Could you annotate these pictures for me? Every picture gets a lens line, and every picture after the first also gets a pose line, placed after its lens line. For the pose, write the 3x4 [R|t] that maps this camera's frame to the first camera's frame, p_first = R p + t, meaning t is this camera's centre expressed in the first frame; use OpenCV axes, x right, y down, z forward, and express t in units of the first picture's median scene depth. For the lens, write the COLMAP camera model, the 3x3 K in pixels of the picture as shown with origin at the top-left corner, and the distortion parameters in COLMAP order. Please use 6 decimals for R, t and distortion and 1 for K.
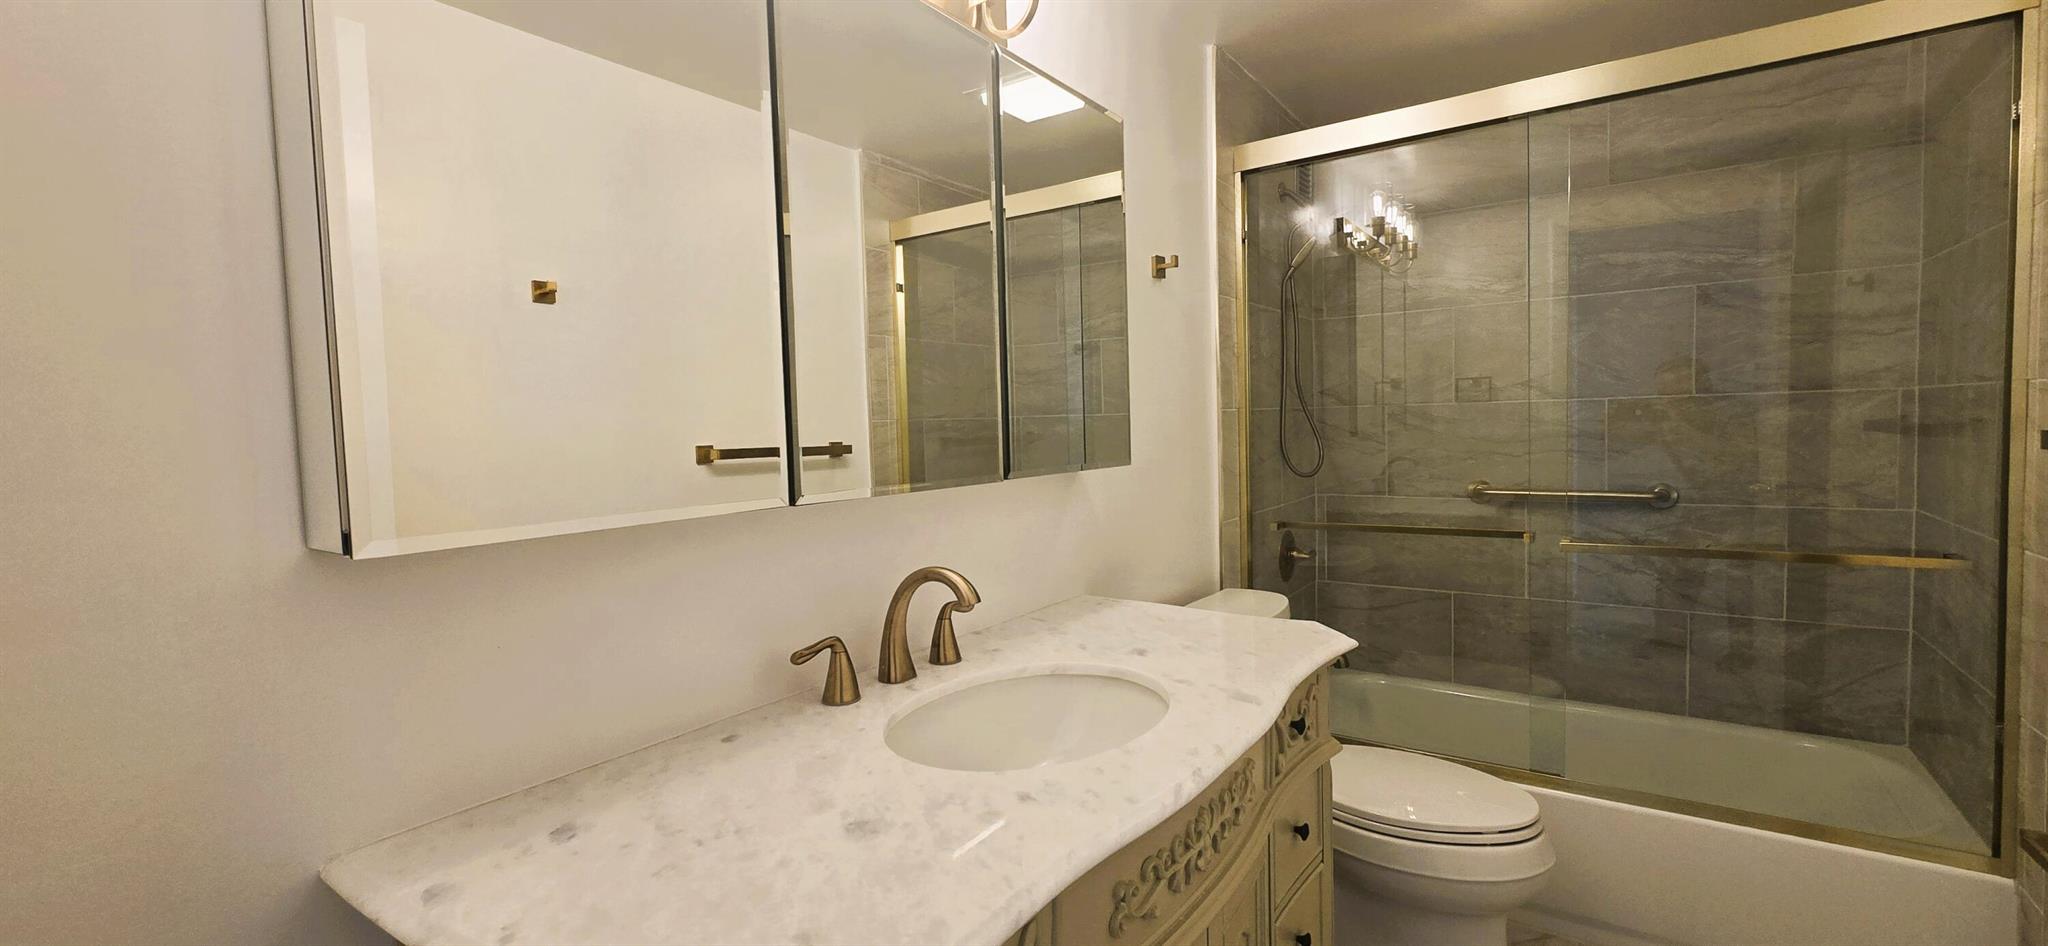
lens RADIAL K [[846.3, 0, 1024.0], [0, 846.3, 473.0], [0, 0, 1]] dist [-0.001081, -0.000123]
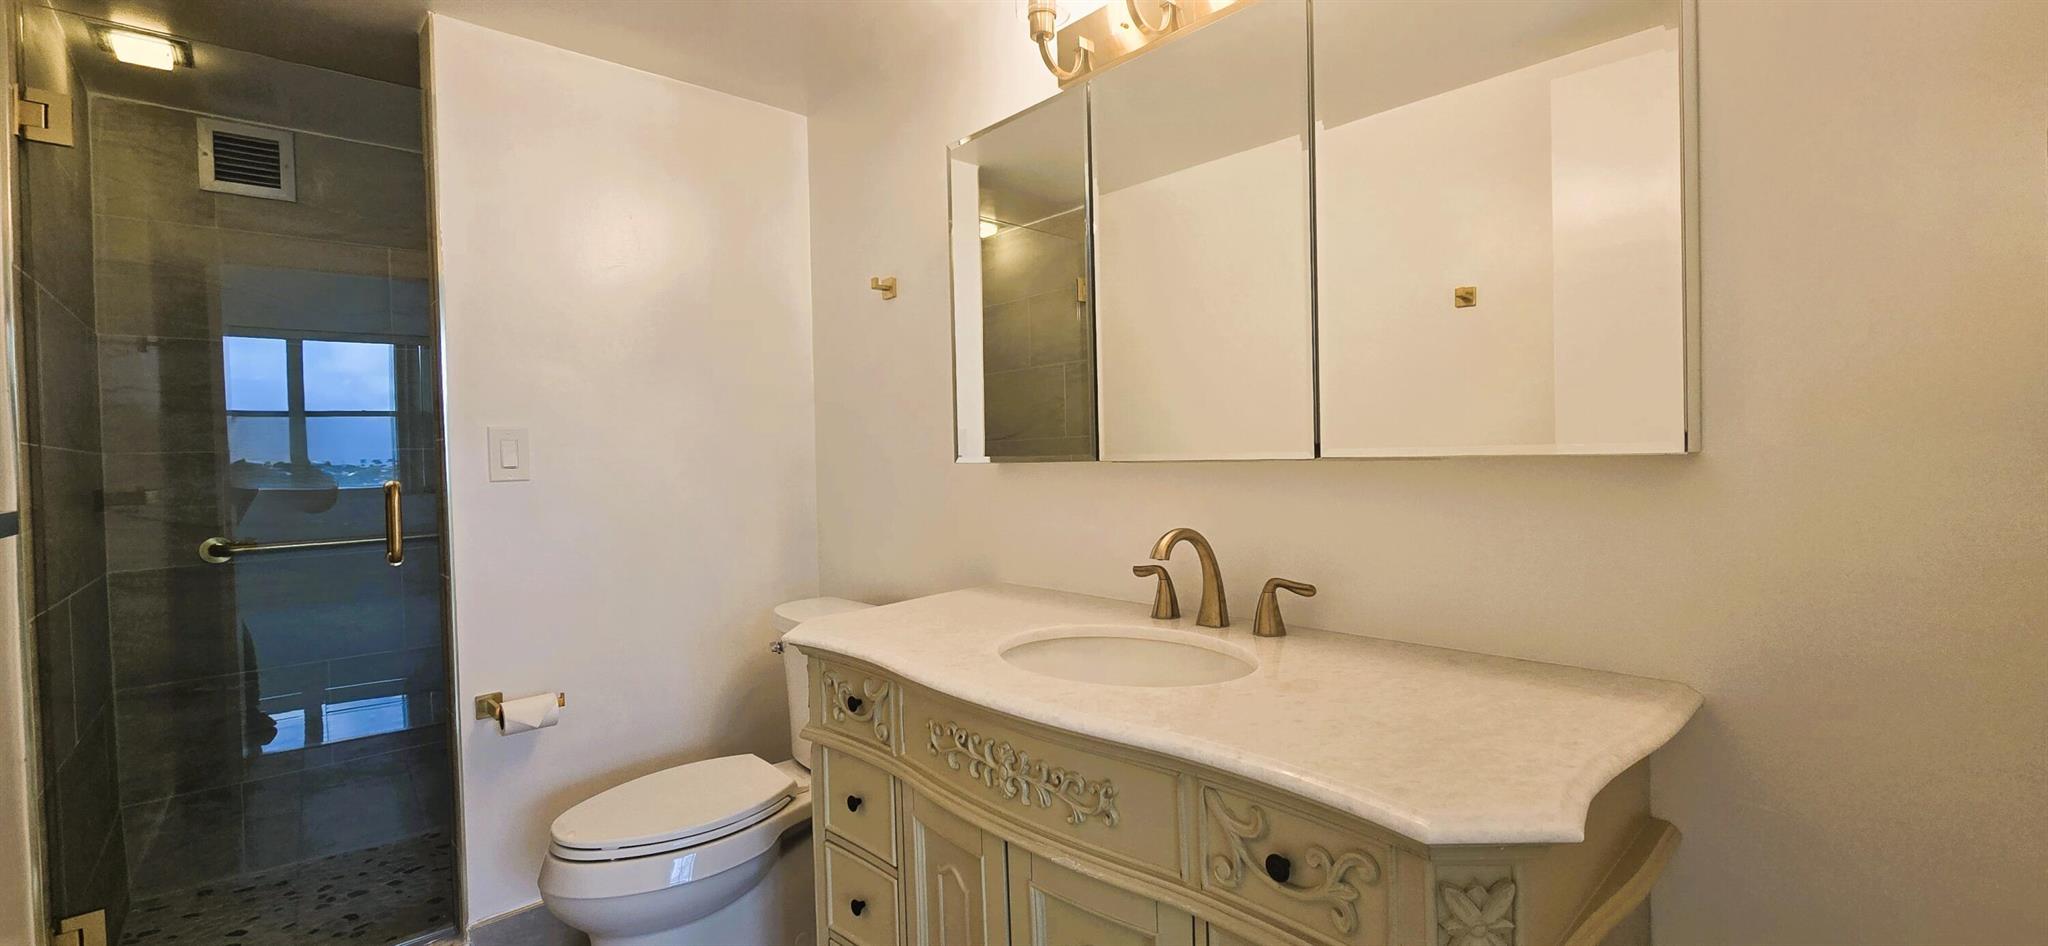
lens RADIAL K [[846.3, 0, 1024.0], [0, 846.3, 473.0], [0, 0, 1]] dist [-0.001081, -0.000123]
pose [[-0.226692, 0.050848, -0.972638, 1.159474], [-0.028672, 0.997855, 0.058849, -0.034904], [0.973544, 0.041228, -0.224748, 1.073508]]
